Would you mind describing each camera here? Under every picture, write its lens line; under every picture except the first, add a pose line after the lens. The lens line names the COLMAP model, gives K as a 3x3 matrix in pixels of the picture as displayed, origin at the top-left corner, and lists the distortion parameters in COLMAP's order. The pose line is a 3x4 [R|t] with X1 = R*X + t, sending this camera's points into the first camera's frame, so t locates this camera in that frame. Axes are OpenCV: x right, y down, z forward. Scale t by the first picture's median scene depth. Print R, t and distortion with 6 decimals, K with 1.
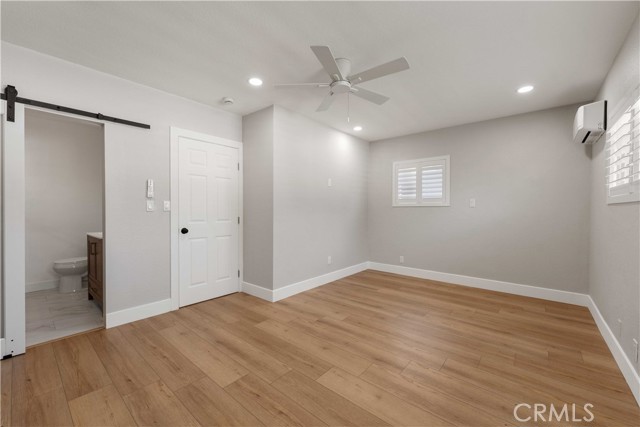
lens RADIAL K [[262.8, 0, 308.3], [0, 262.8, 213.1], [0, 0, 1]] dist [-0.000050, -0.000667]
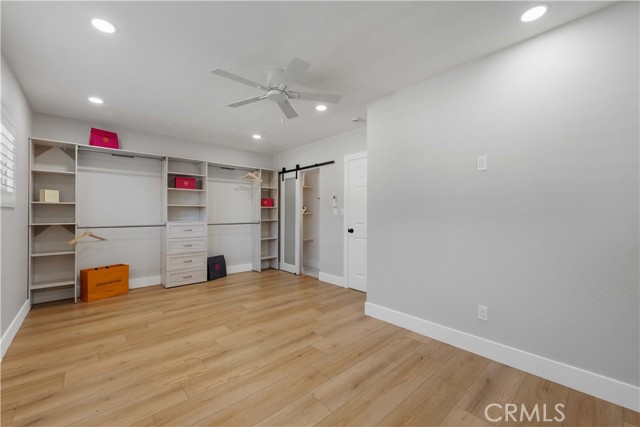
lens RADIAL K [[262.8, 0, 316.1], [0, 262.8, 212.8], [0, 0, 1]] dist [-0.000050, -0.000667]
pose [[-0.129218, -0.007445, -0.991588, 0.958801], [-0.019620, 0.999795, -0.004950, -0.014315], [0.991422, 0.018816, -0.129338, 1.109951]]
